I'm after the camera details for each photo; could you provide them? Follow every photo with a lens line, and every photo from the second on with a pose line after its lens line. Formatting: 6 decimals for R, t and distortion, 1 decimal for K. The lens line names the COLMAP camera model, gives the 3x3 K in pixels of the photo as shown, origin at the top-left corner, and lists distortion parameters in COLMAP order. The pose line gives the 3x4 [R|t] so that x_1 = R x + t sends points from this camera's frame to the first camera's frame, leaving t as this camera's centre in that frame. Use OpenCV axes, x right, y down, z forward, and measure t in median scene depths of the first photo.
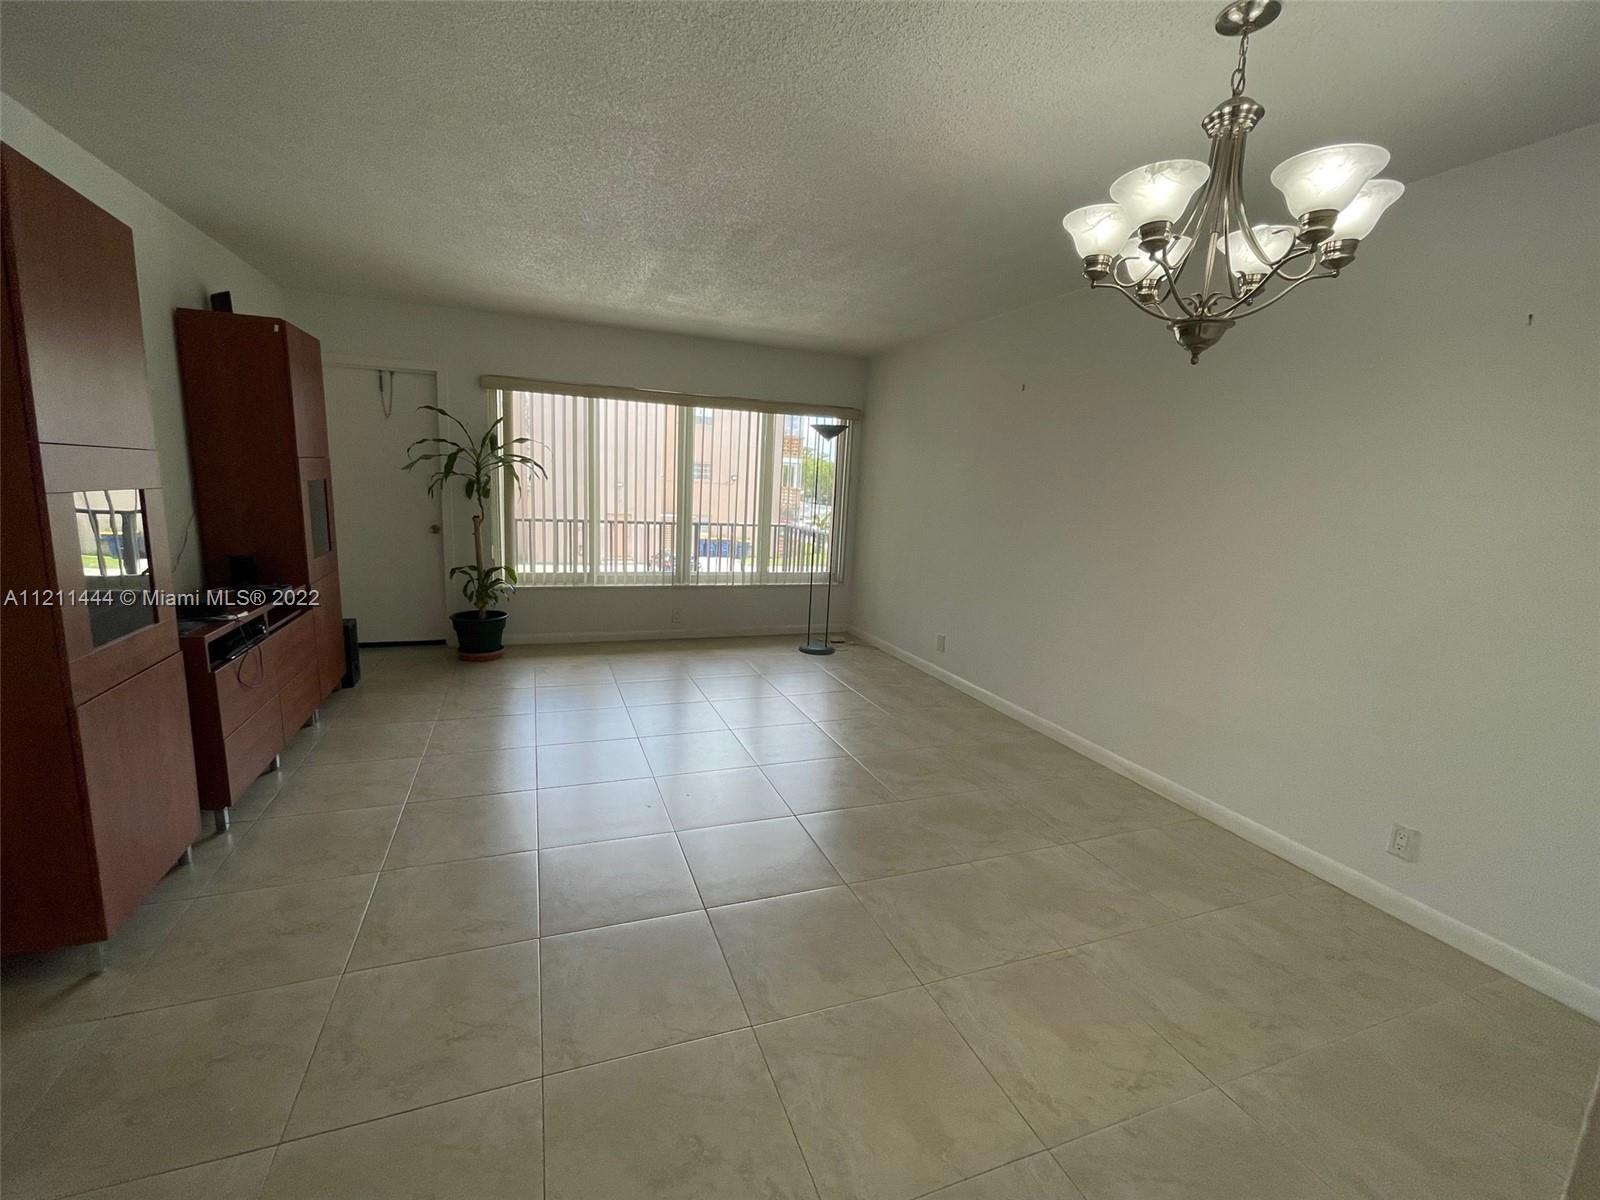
lens RADIAL K [[675.1, 0, 771.4], [0, 675.1, 596.7], [0, 0, 1]] dist [-0.003209, 0.000250]
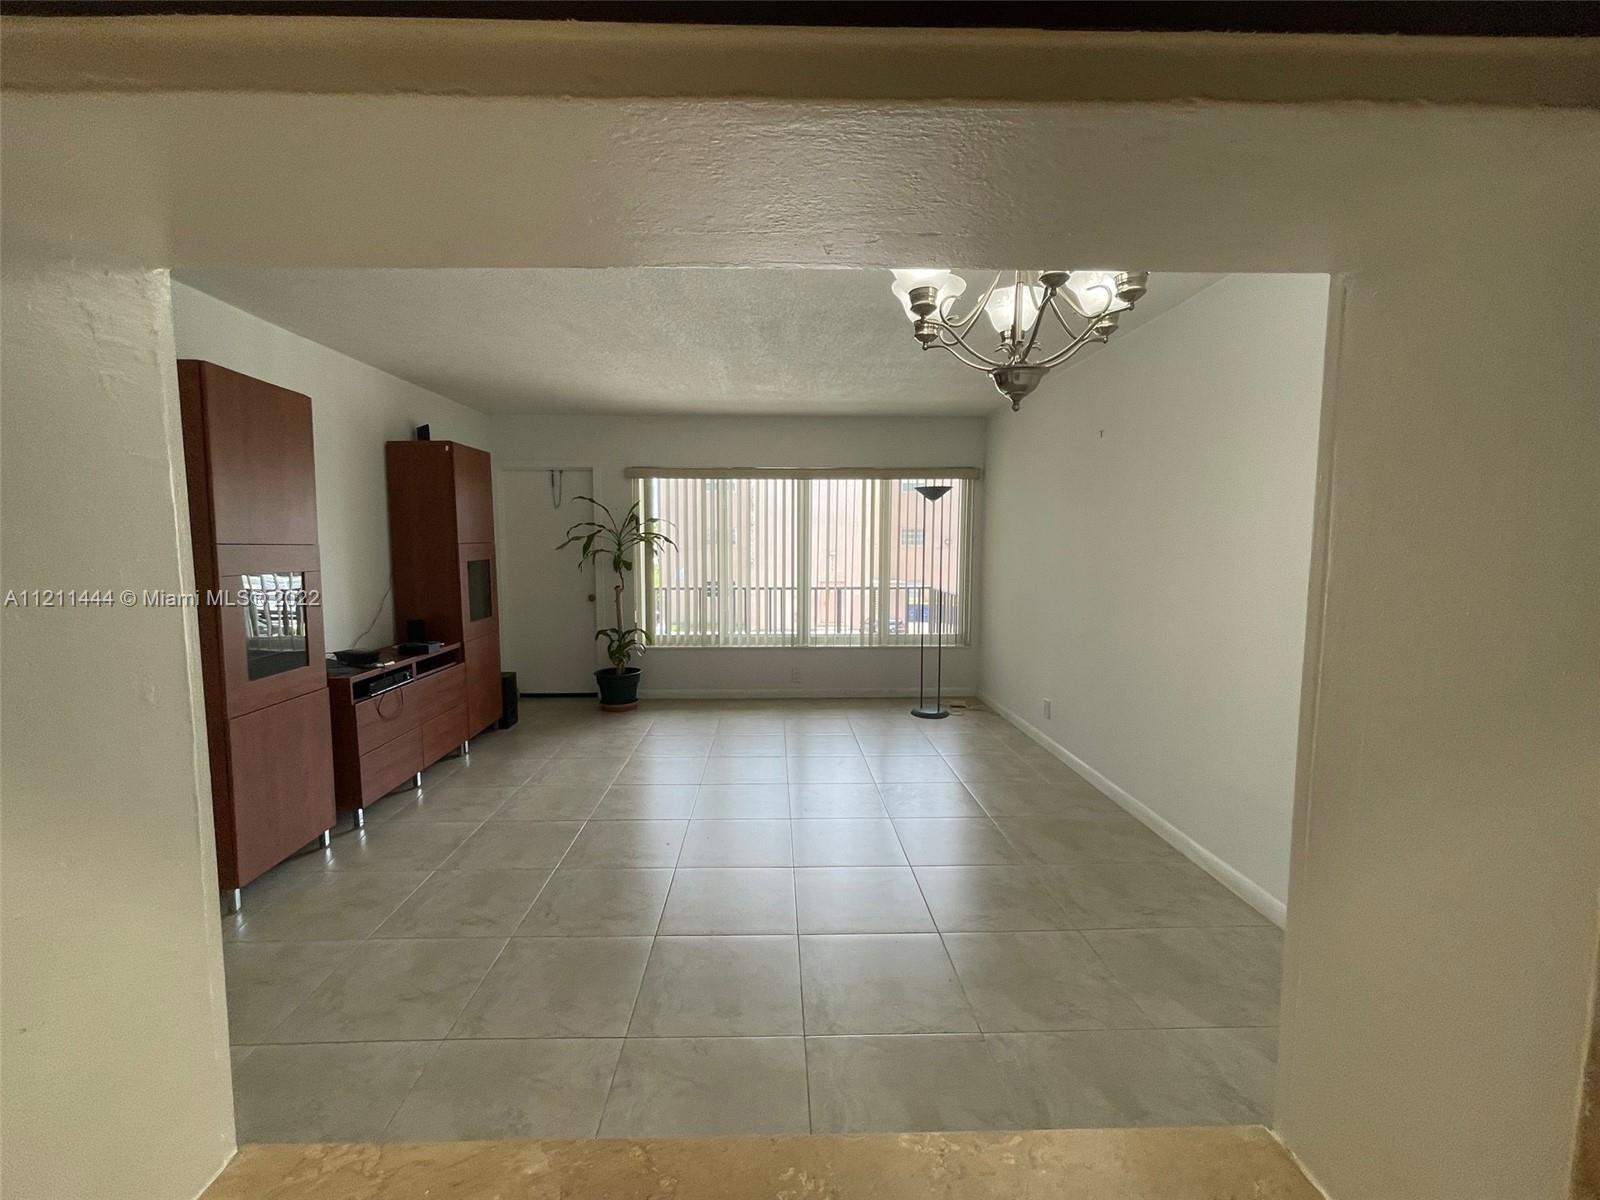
lens RADIAL K [[675.1, 0, 771.4], [0, 675.1, 596.7], [0, 0, 1]] dist [-0.003209, 0.000250]
pose [[0.944970, -0.021256, -0.326466, 0.192994], [-0.010954, 0.995272, -0.096509, 0.008379], [0.326974, 0.094775, 0.940269, -0.007664]]
